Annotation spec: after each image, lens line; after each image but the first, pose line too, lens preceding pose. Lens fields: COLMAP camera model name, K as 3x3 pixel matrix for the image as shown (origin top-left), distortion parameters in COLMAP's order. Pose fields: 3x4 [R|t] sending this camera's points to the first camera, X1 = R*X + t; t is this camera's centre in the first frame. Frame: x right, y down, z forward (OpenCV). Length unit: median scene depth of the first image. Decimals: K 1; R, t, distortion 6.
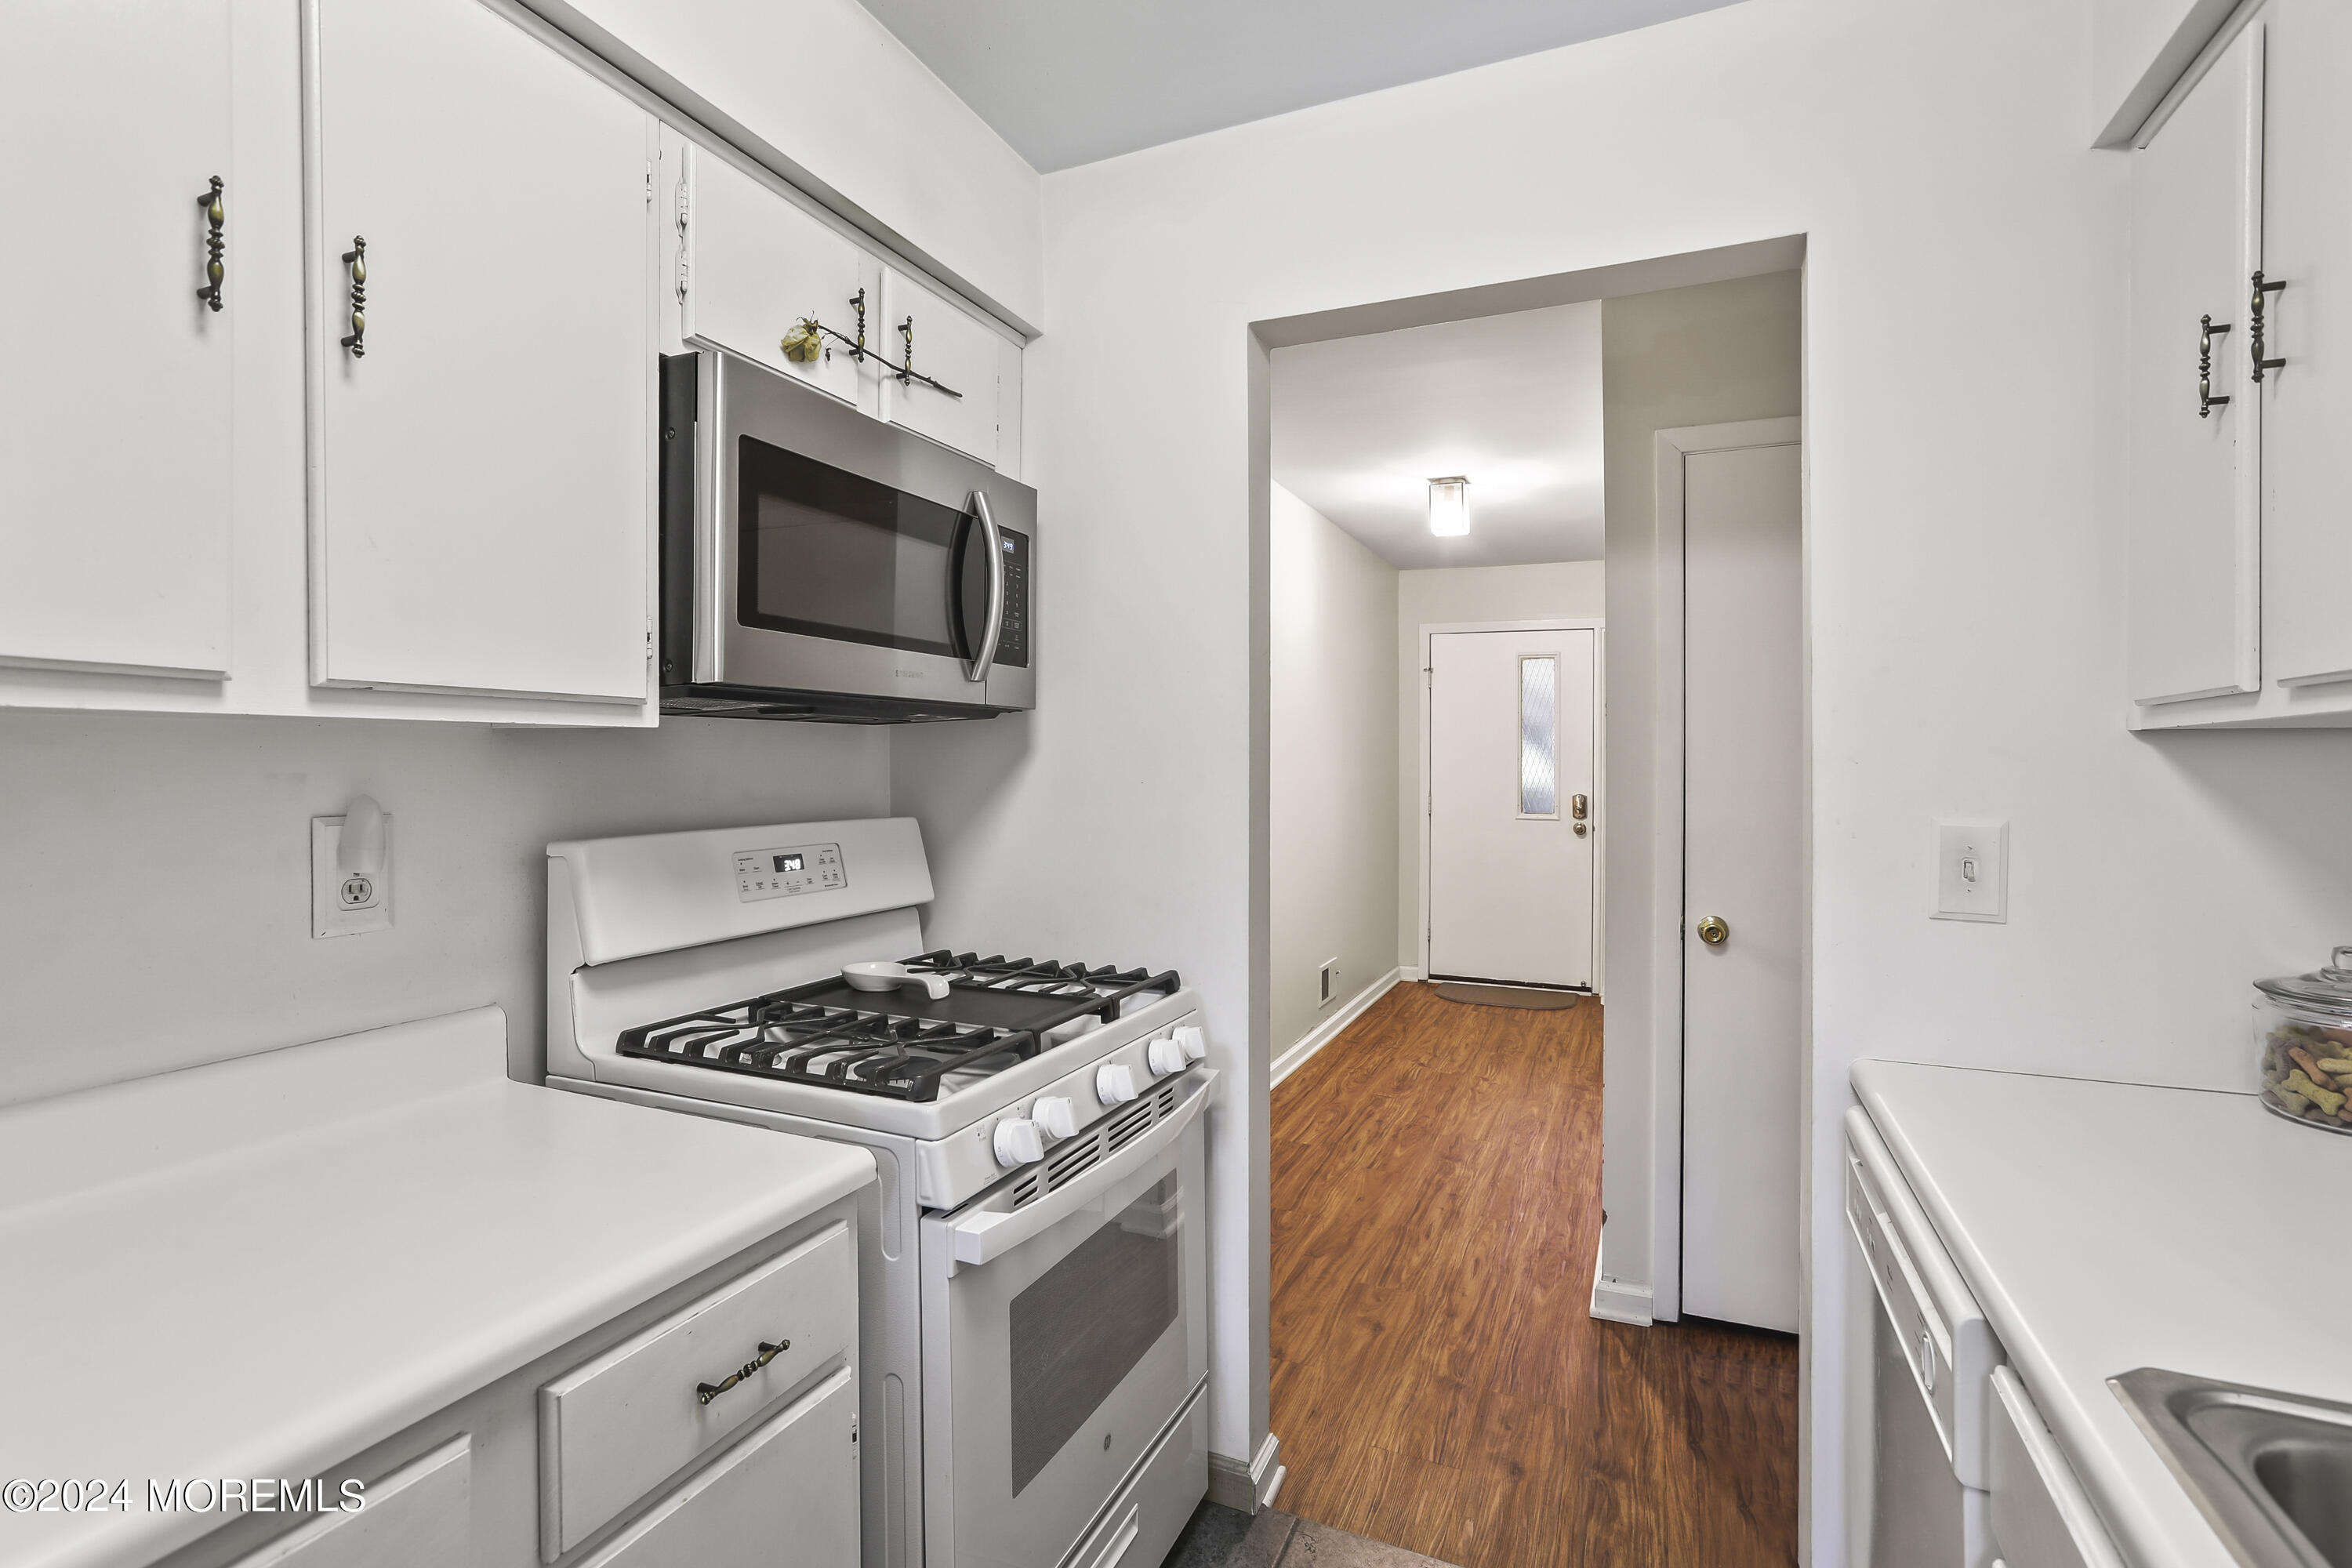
lens RADIAL K [[1120.4, 0, 1165.6], [0, 1120.4, 754.6], [0, 0, 1]] dist [-0.032246, 0.021250]
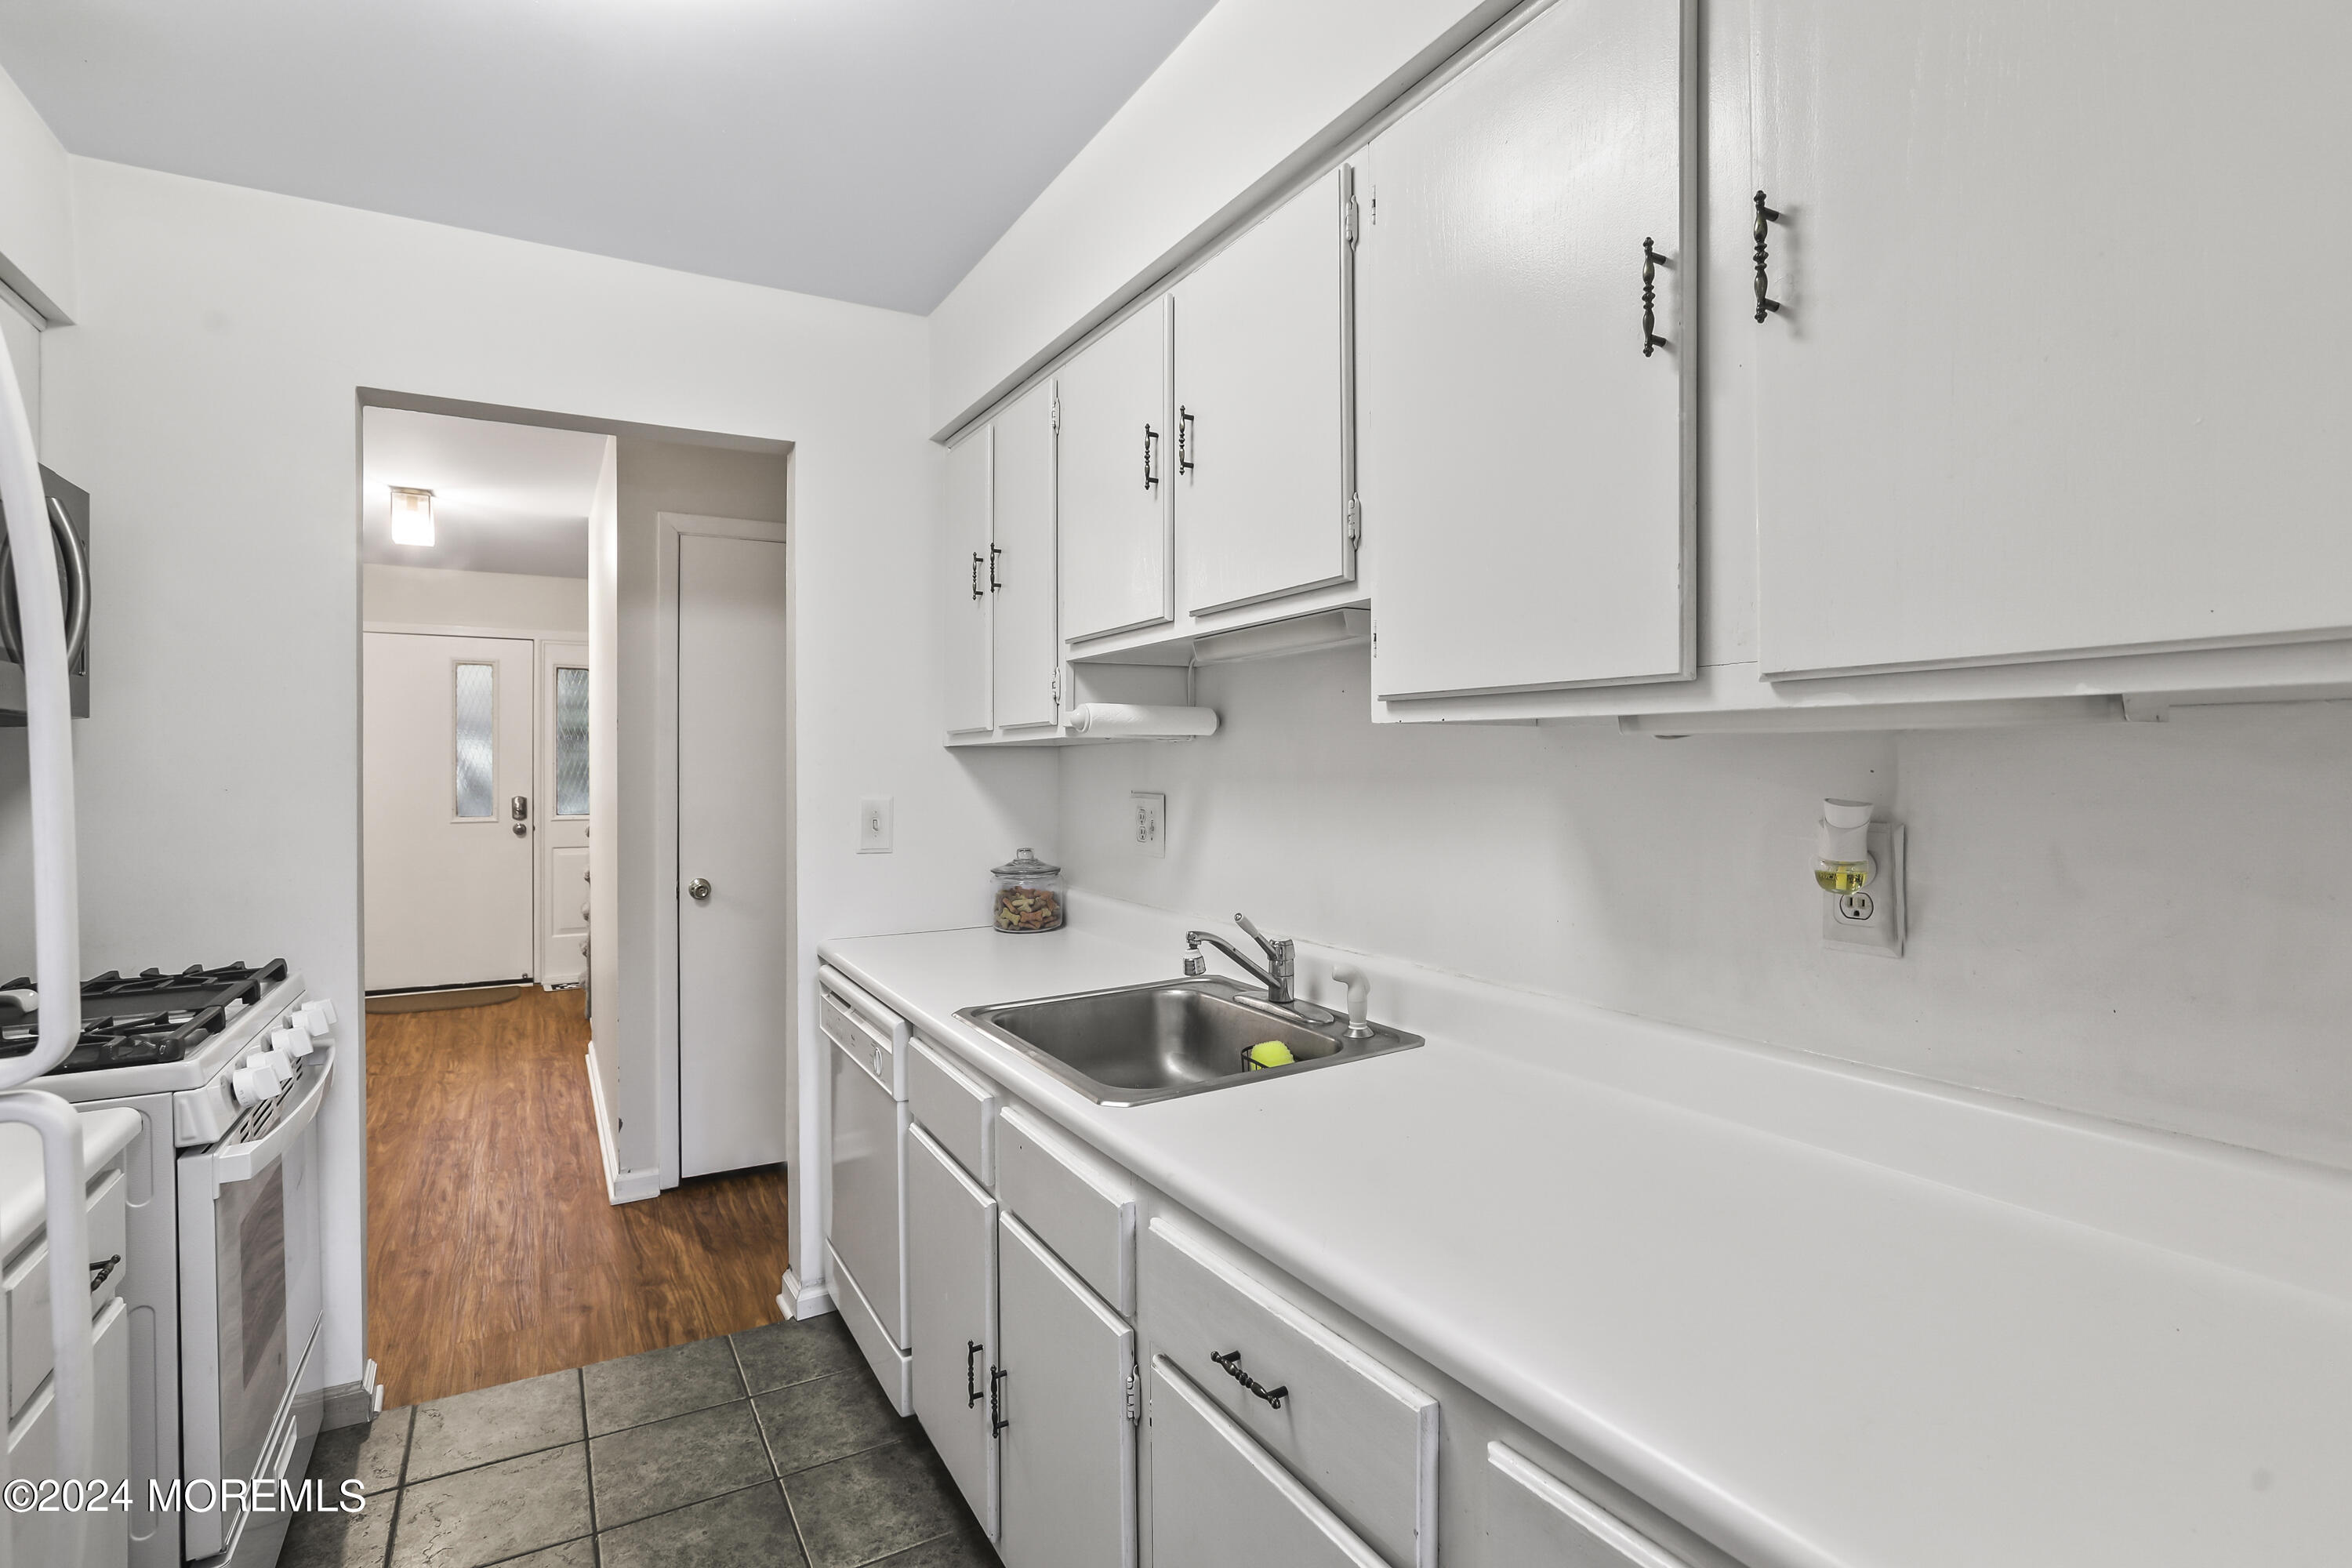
lens RADIAL K [[1120.4, 0, 1165.6], [0, 1120.4, 754.6], [0, 0, 1]] dist [-0.032246, 0.021250]
pose [[0.591353, -0.001365, 0.806412, -0.266720], [0.002795, 0.999996, -0.000357, -0.003567], [-0.806408, 0.002465, 0.591354, -0.260883]]
